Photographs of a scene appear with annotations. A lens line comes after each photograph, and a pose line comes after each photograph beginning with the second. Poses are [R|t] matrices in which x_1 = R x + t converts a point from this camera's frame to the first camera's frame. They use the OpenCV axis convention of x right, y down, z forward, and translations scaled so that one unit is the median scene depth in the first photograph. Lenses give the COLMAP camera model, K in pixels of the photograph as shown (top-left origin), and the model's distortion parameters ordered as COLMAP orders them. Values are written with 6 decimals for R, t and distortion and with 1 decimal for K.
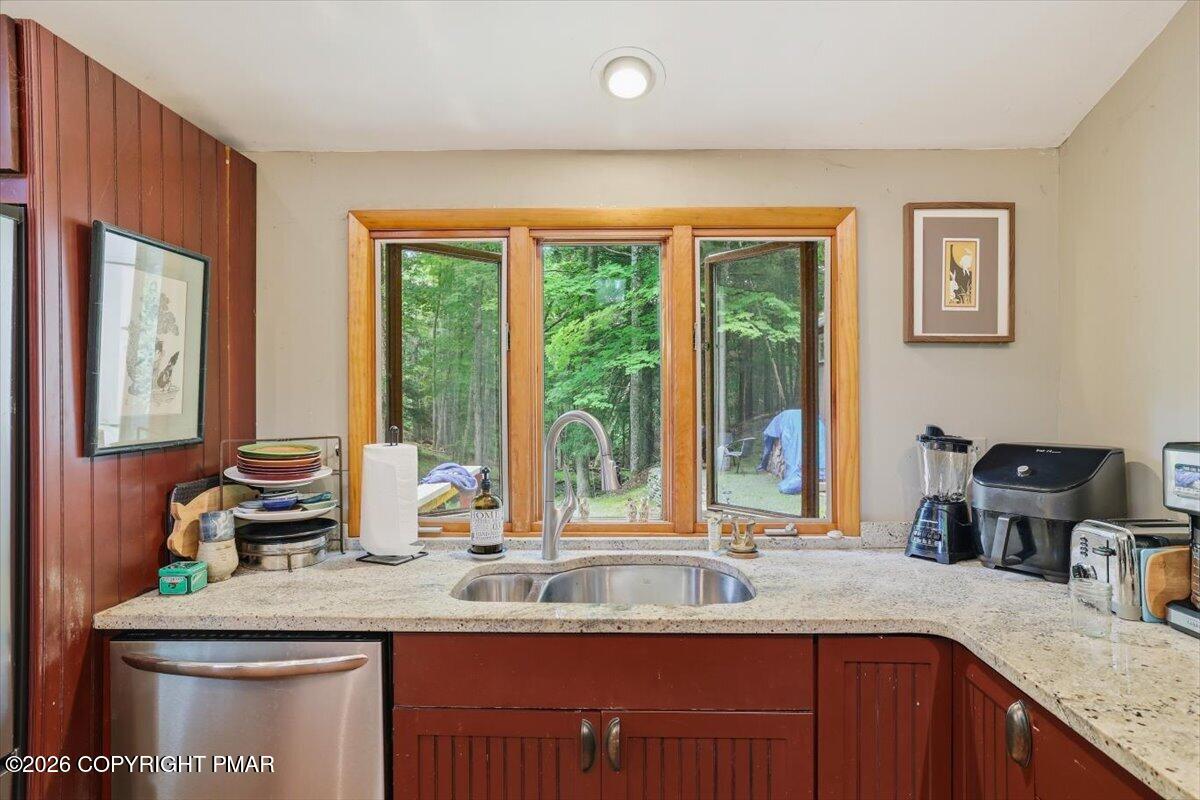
lens RADIAL K [[501.6, 0, 600.0], [0, 501.6, 400.0], [0, 0, 1]] dist [-0.027650, 0.000253]
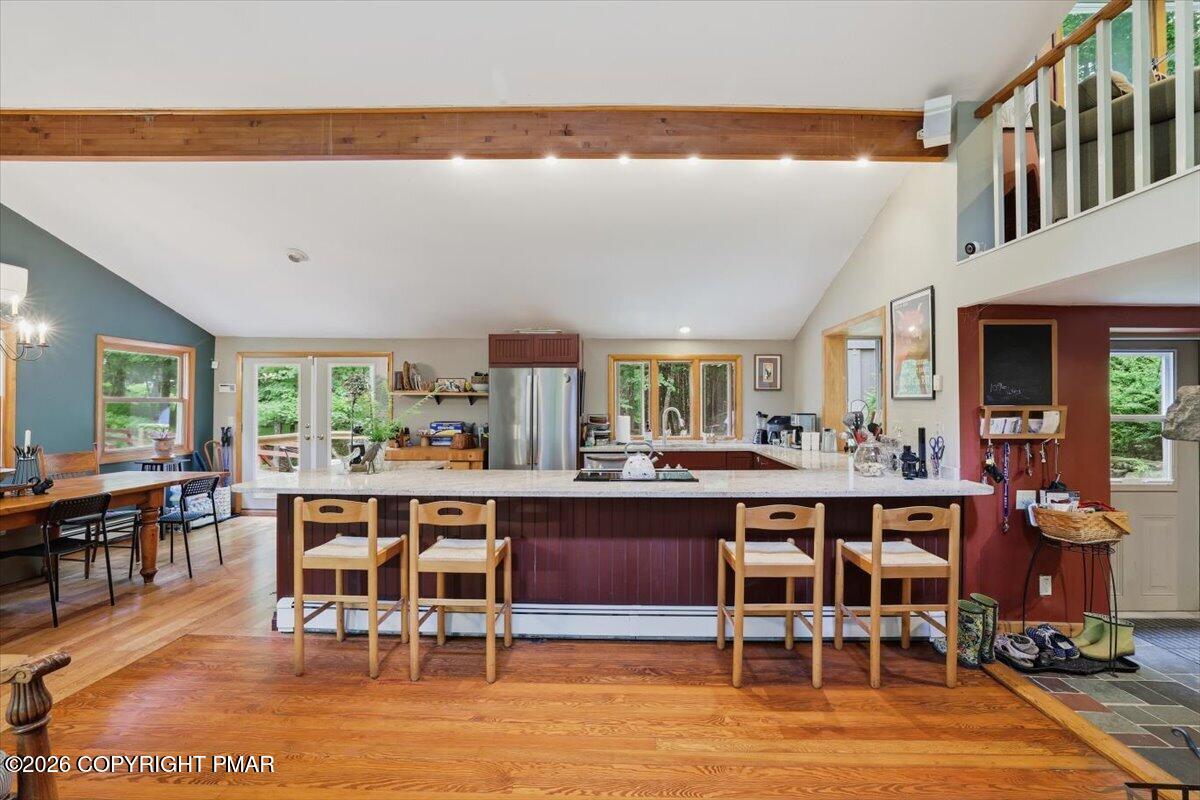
lens RADIAL K [[501.6, 0, 600.0], [0, 501.6, 400.0], [0, 0, 1]] dist [-0.027650, 0.000253]
pose [[0.998873, 0.005618, 0.047128, -0.809895], [-0.004986, 0.999896, -0.013521, 0.021744], [-0.047200, 0.013271, 0.998797, -2.999938]]
